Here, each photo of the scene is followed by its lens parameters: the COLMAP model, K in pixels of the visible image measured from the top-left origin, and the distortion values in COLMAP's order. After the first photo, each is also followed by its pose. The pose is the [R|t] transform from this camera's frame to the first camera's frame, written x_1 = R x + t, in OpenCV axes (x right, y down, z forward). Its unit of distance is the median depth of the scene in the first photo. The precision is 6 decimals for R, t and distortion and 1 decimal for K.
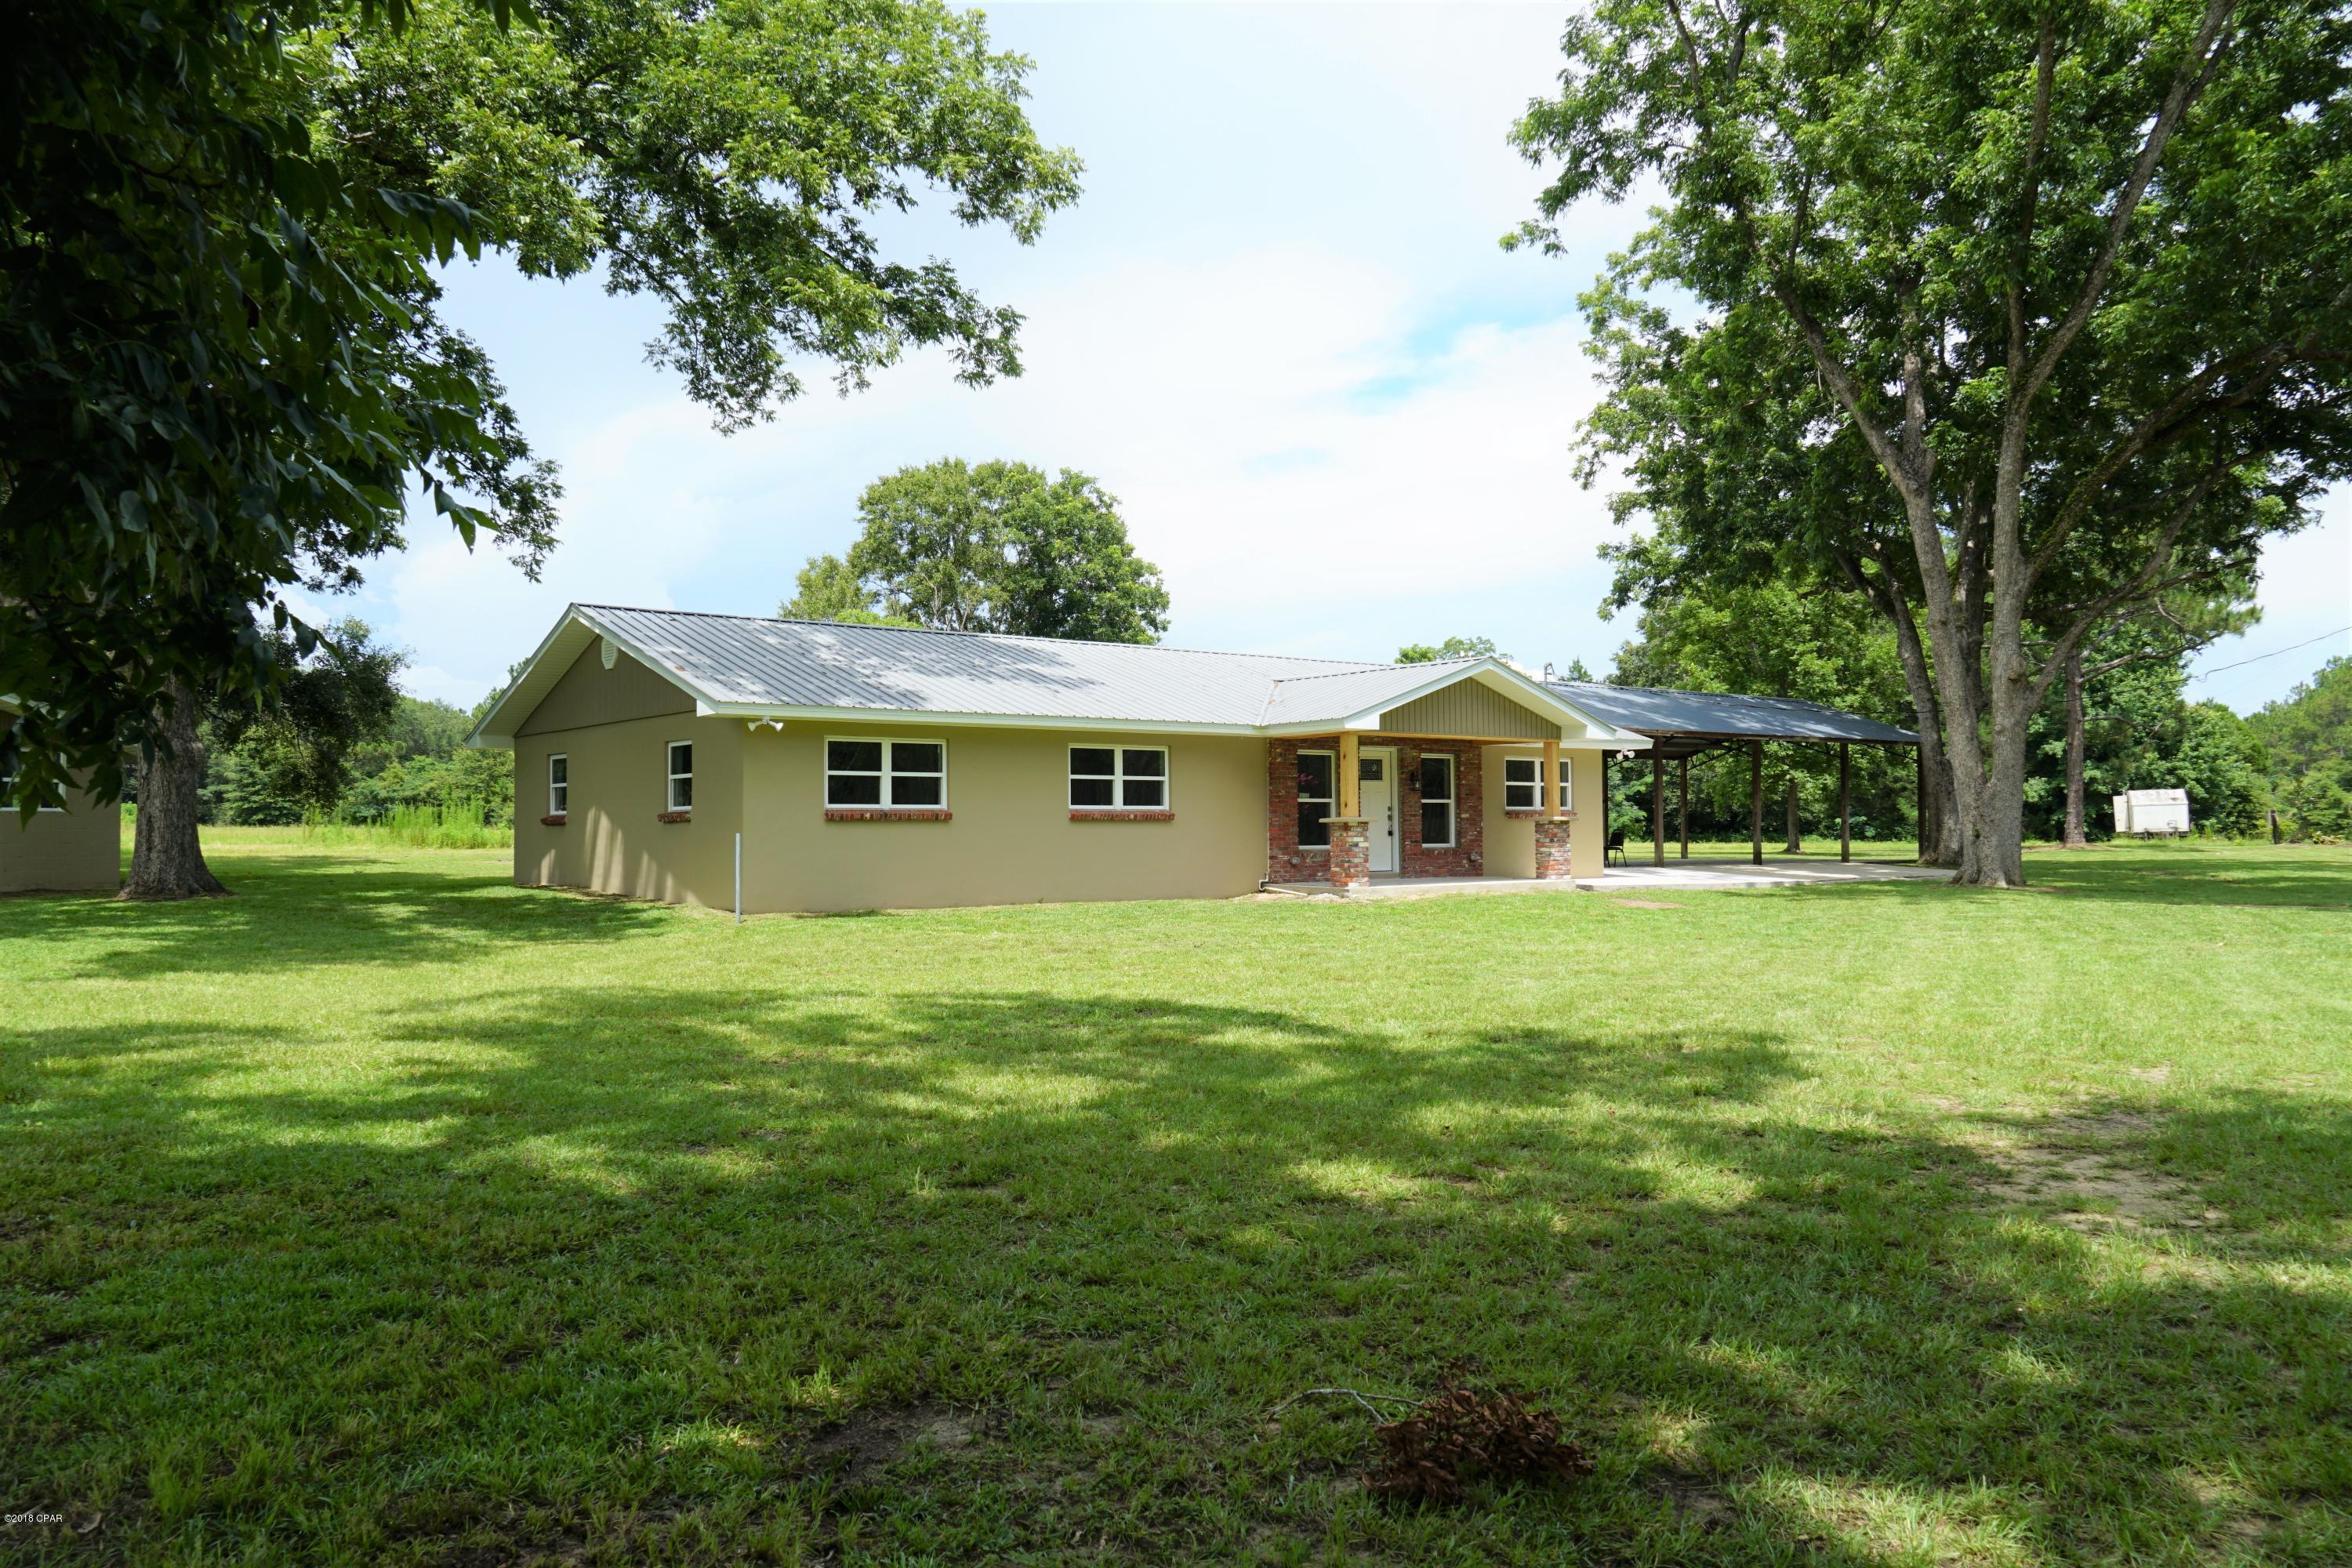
lens RADIAL K [[1773.2, 0, 1192.8], [0, 1773.2, 789.5], [0, 0, 1]] dist [-0.032797, 0.038112]
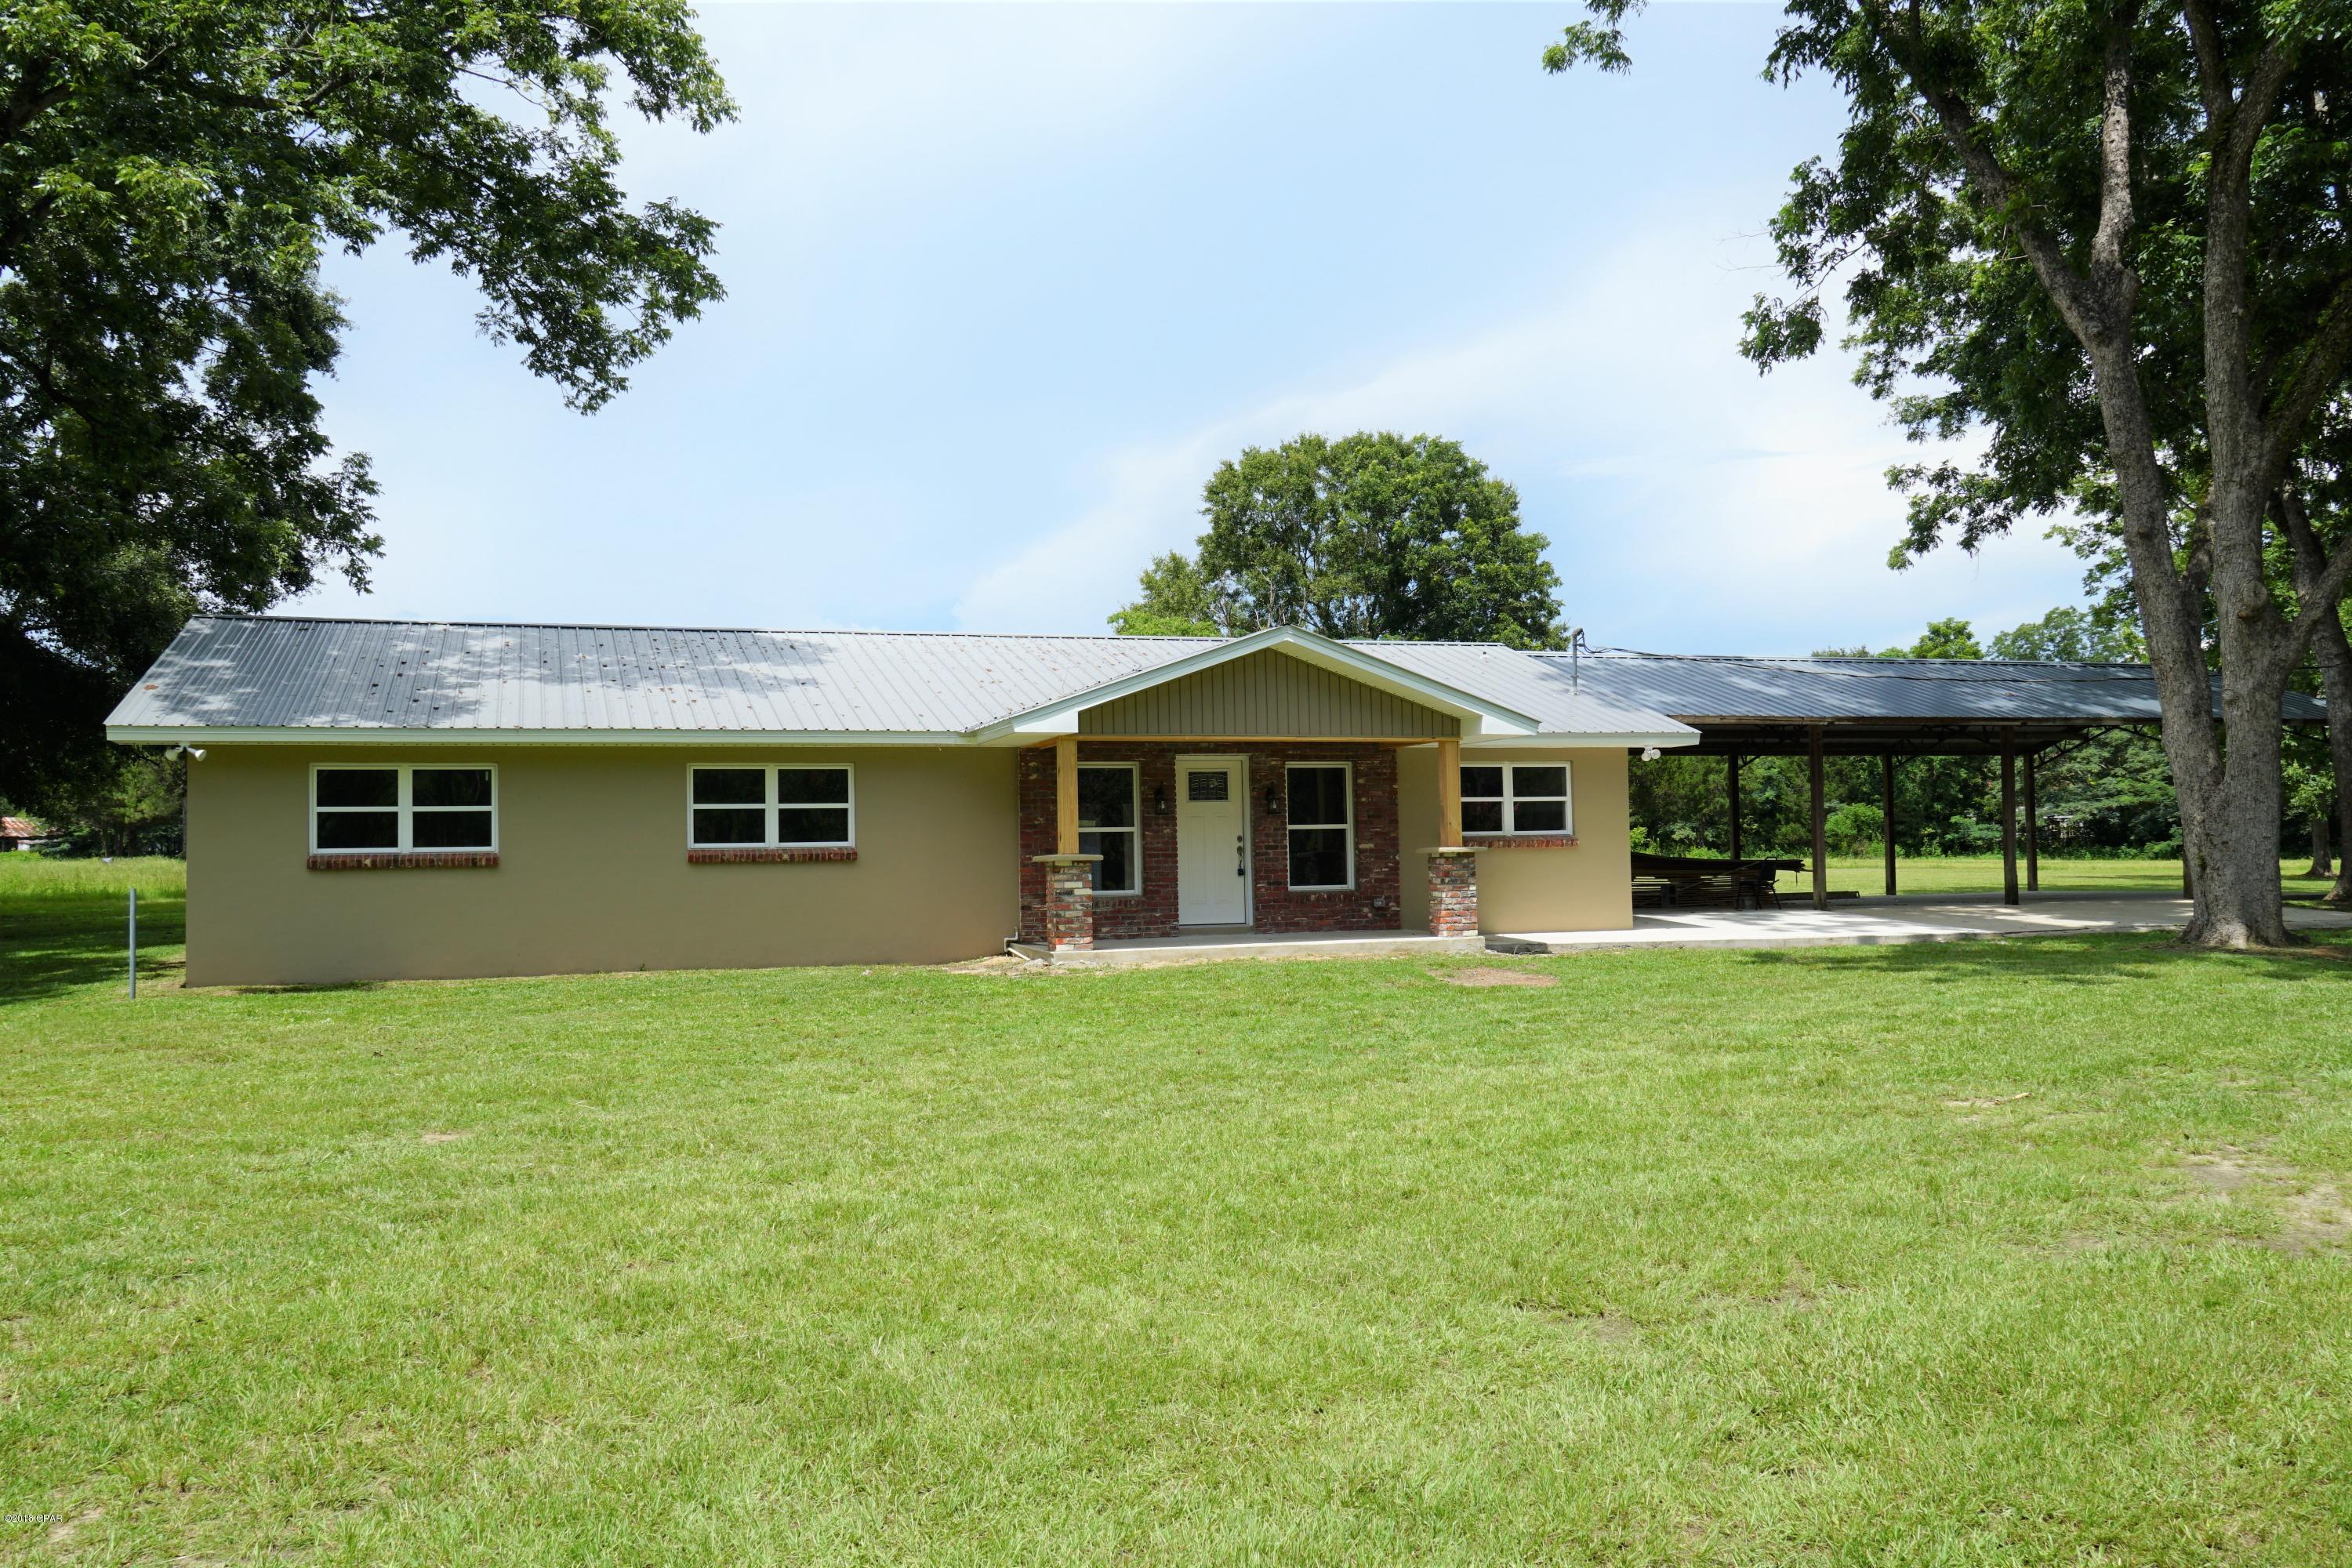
lens RADIAL K [[1907.8, 0, 1154.3], [0, 1907.8, 798.8], [0, 0, 1]] dist [-0.012896, 0.007326]
pose [[0.943884, -0.020355, -0.329649, 0.306066], [0.019199, 0.999793, -0.006762, -0.000859], [0.329718, 0.000054, 0.944079, 0.220168]]
